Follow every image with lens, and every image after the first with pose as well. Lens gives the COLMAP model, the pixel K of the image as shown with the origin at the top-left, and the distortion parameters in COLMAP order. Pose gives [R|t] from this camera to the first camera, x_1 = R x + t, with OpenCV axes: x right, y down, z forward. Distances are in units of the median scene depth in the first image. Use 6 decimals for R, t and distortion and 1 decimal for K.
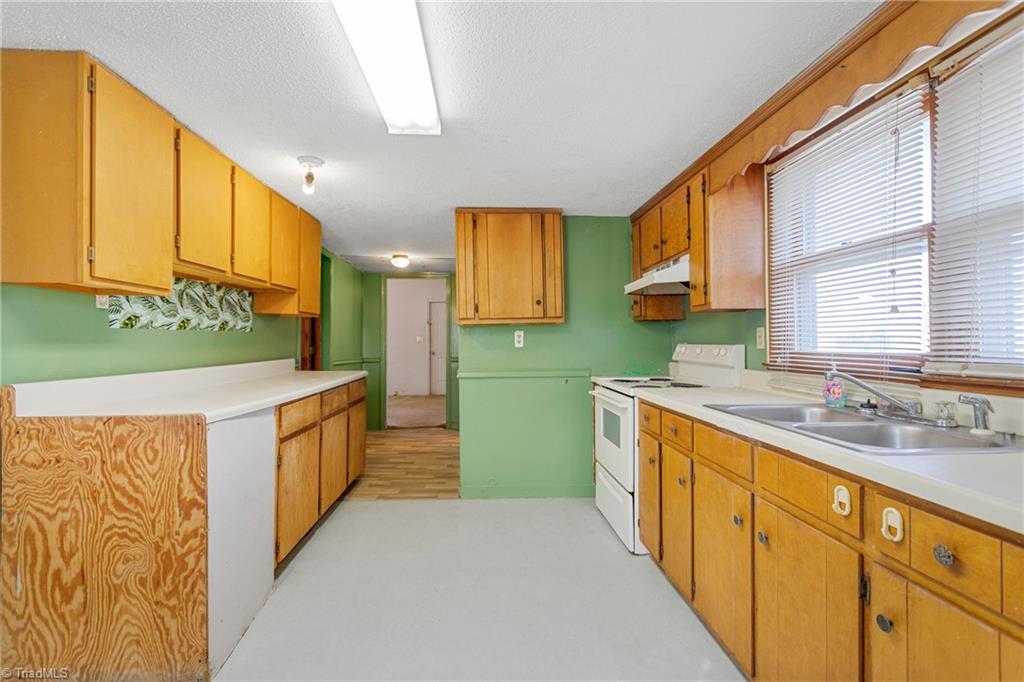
lens RADIAL K [[486.0, 0, 512.0], [0, 486.0, 341.0], [0, 0, 1]] dist [-0.001838, -0.000087]
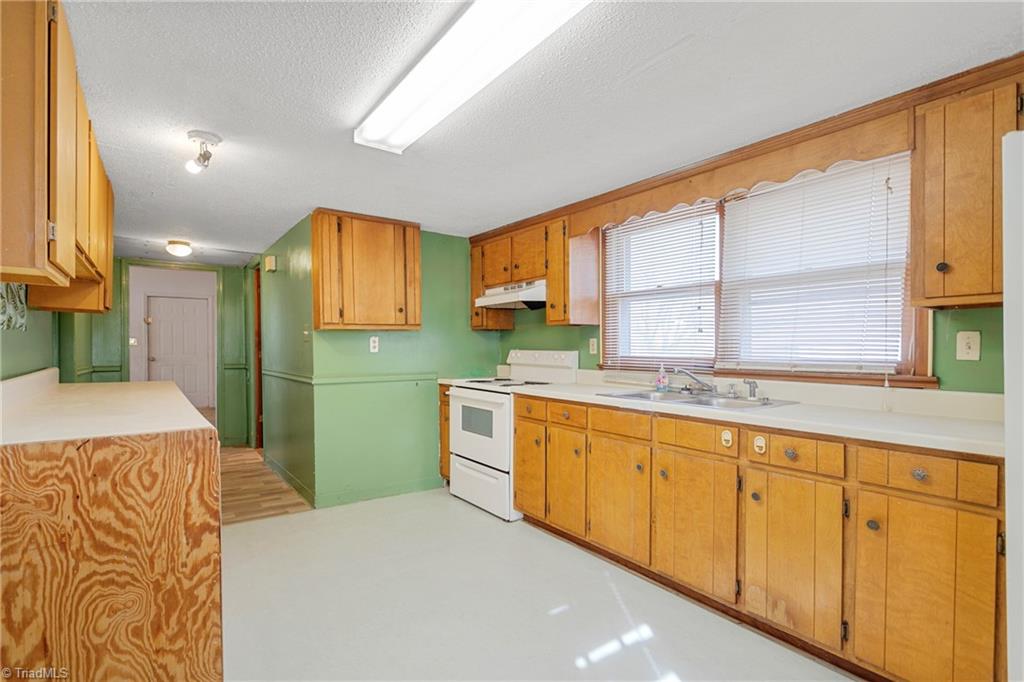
lens RADIAL K [[491.2, 0, 512.4], [0, 491.2, 351.9], [0, 0, 1]] dist [-0.002321, 0.000086]
pose [[0.838192, 0.001651, 0.545373, -0.674731], [-0.008320, 0.999918, 0.009760, -0.001819], [-0.545313, -0.012718, 0.838136, -0.059058]]
